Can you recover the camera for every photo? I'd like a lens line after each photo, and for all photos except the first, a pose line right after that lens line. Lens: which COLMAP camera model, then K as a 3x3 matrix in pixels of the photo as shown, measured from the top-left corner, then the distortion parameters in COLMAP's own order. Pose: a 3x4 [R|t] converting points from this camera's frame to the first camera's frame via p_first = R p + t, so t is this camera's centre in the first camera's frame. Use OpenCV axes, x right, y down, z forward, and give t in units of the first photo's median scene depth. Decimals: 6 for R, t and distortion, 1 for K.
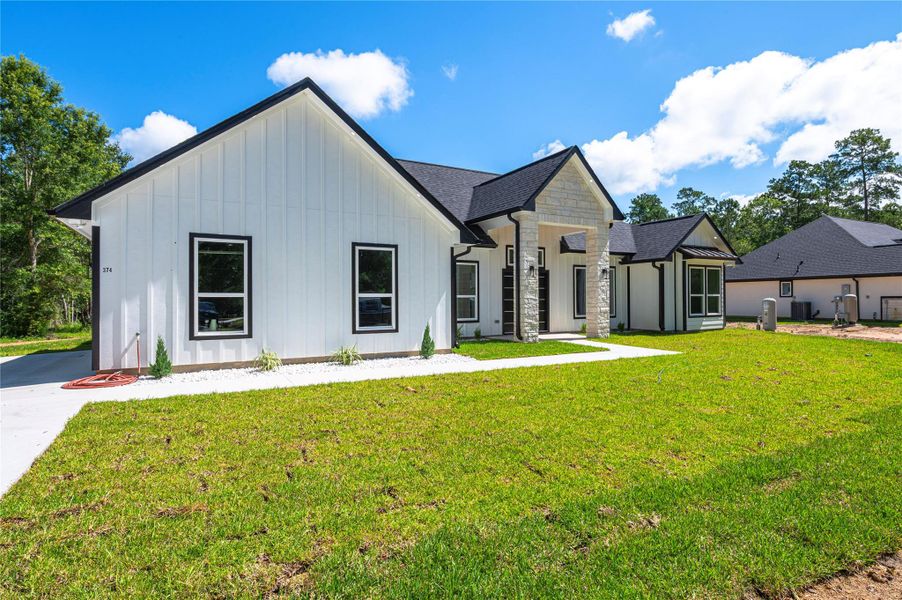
lens RADIAL K [[469.4, 0, 451.0], [0, 469.4, 300.0], [0, 0, 1]] dist [-0.002872, -0.001786]
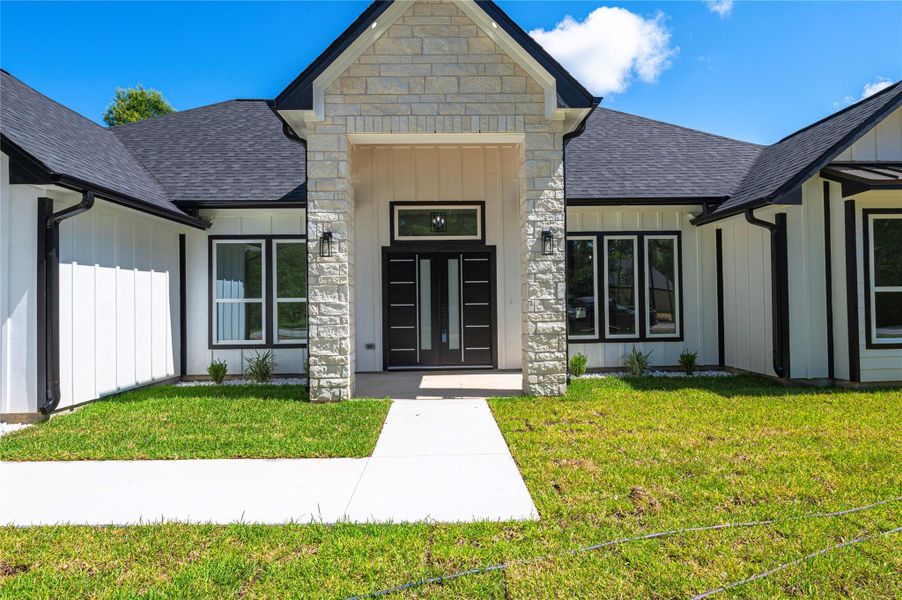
lens RADIAL K [[404.6, 0, 450.2], [0, 404.6, 293.3], [0, 0, 1]] dist [-0.000261, -0.000061]
pose [[0.886264, -0.008327, -0.463106, 0.358283], [0.007865, 0.999965, -0.002929, -0.008703], [0.463114, -0.001047, 0.886298, 0.549714]]
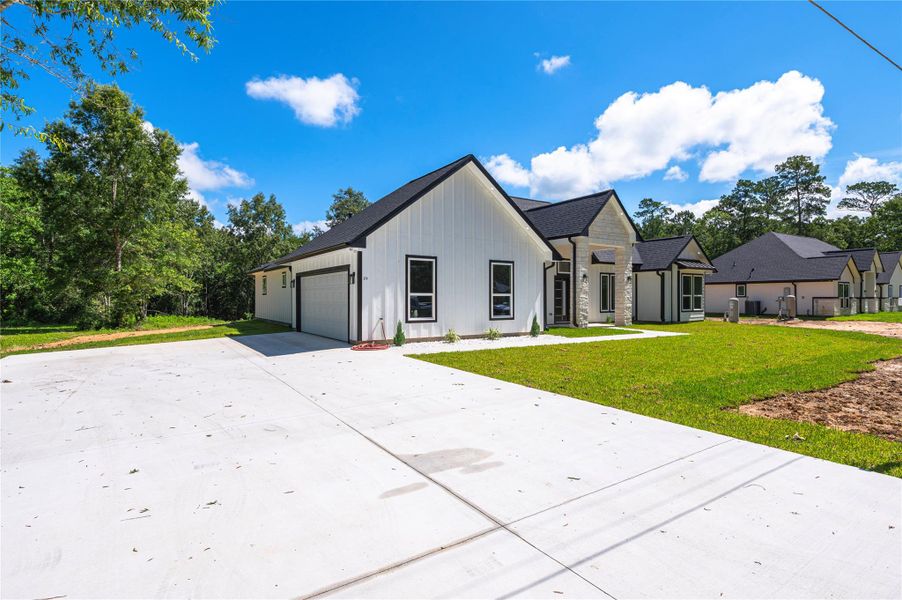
lens RADIAL K [[455.6, 0, 451.9], [0, 455.6, 296.6], [0, 0, 1]] dist [-0.003261, 0.000464]
pose [[0.997029, 0.005470, 0.076839, -0.259715], [-0.005212, 0.999980, -0.003564, 0.000819], [-0.076857, 0.003153, 0.997037, -0.266145]]
